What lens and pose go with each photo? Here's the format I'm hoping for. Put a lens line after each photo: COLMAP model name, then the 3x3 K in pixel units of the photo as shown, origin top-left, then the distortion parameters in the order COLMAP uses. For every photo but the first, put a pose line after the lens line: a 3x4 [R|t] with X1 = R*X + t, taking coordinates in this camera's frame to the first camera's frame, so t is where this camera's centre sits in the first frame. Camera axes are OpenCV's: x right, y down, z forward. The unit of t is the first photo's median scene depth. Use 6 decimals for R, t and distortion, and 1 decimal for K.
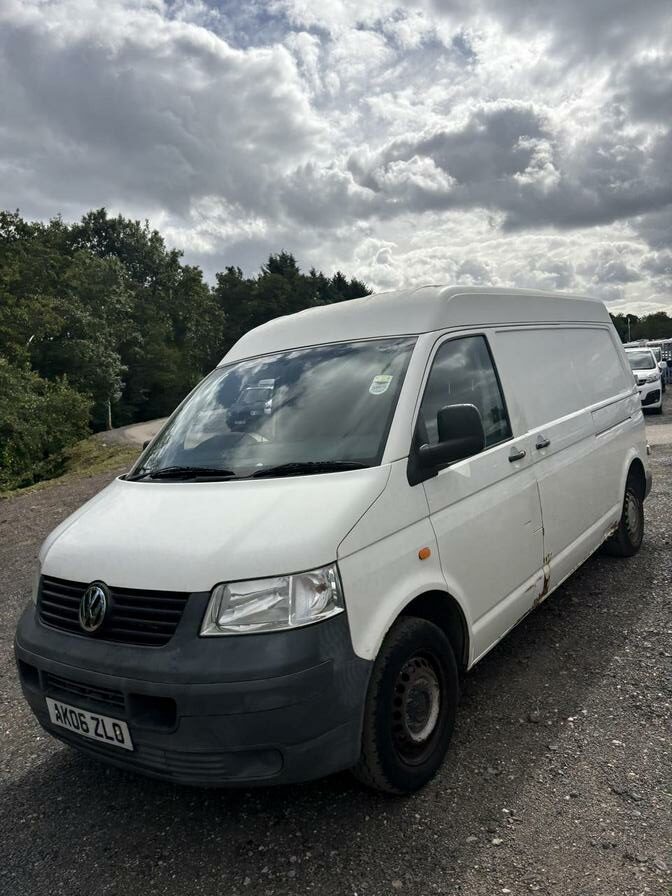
lens RADIAL K [[672.7, 0, 336.0], [0, 672.7, 448.0], [0, 0, 1]] dist [0.051404, -0.041852]
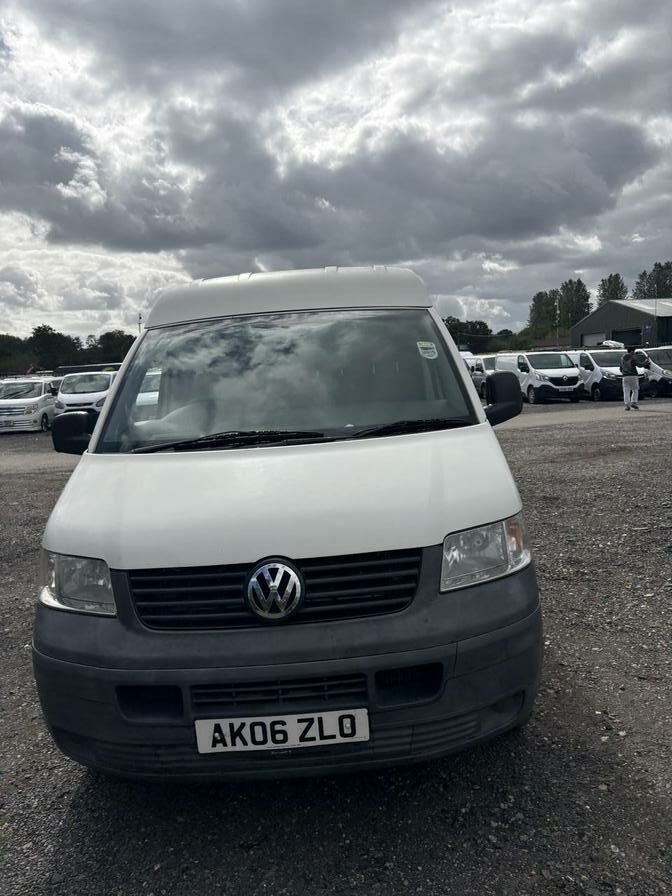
lens RADIAL K [[685.4, 0, 336.0], [0, 685.4, 448.0], [0, 0, 1]] dist [0.046235, -0.054103]
pose [[0.808284, -0.013564, 0.588637, -0.845967], [0.032522, 0.999237, -0.021633, 0.092874], [-0.587894, 0.036630, 0.808108, 0.306633]]
